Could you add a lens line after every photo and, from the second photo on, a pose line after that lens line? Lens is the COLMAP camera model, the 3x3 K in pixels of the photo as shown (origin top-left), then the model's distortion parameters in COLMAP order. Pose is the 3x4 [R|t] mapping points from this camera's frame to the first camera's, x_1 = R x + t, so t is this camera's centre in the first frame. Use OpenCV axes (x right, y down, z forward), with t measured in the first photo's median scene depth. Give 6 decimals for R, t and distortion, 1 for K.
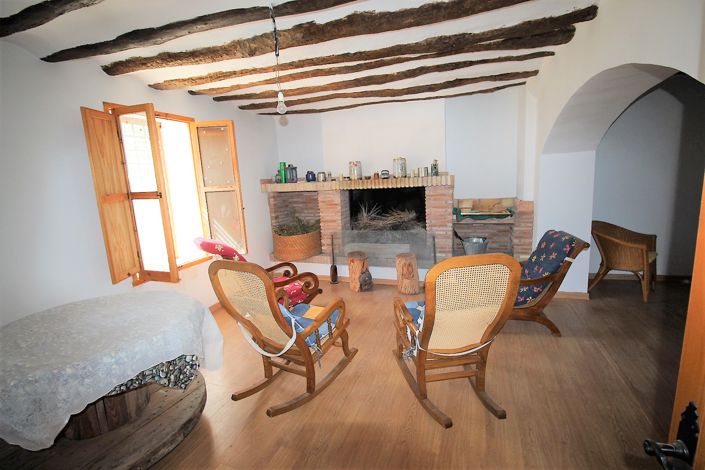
lens RADIAL K [[324.8, 0, 360.7], [0, 324.8, 233.2], [0, 0, 1]] dist [-0.009053, -0.001092]
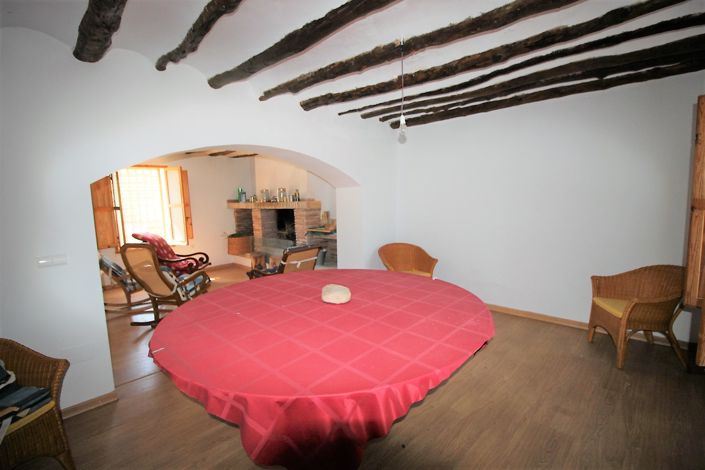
lens RADIAL K [[324.8, 0, 355.4], [0, 324.8, 231.8], [0, 0, 1]] dist [-0.009053, -0.001092]
pose [[0.904014, 0.067958, -0.422067, 0.993571], [-0.088187, 0.995694, -0.028565, -0.029474], [0.418308, 0.063044, 0.906115, -0.130868]]
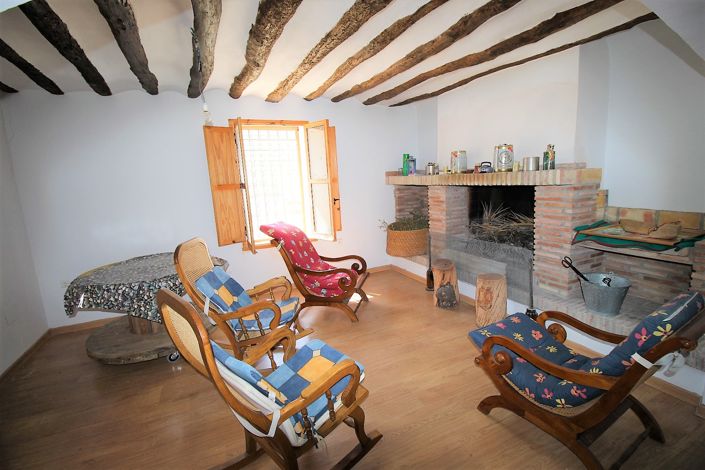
lens RADIAL K [[324.8, 0, 356.3], [0, 324.8, 236.4], [0, 0, 1]] dist [-0.009053, -0.001092]
pose [[0.692483, 0.146853, -0.706330, 0.422737], [-0.110105, 0.989107, 0.097698, -0.060854], [0.712982, 0.010116, 0.701109, 0.247289]]
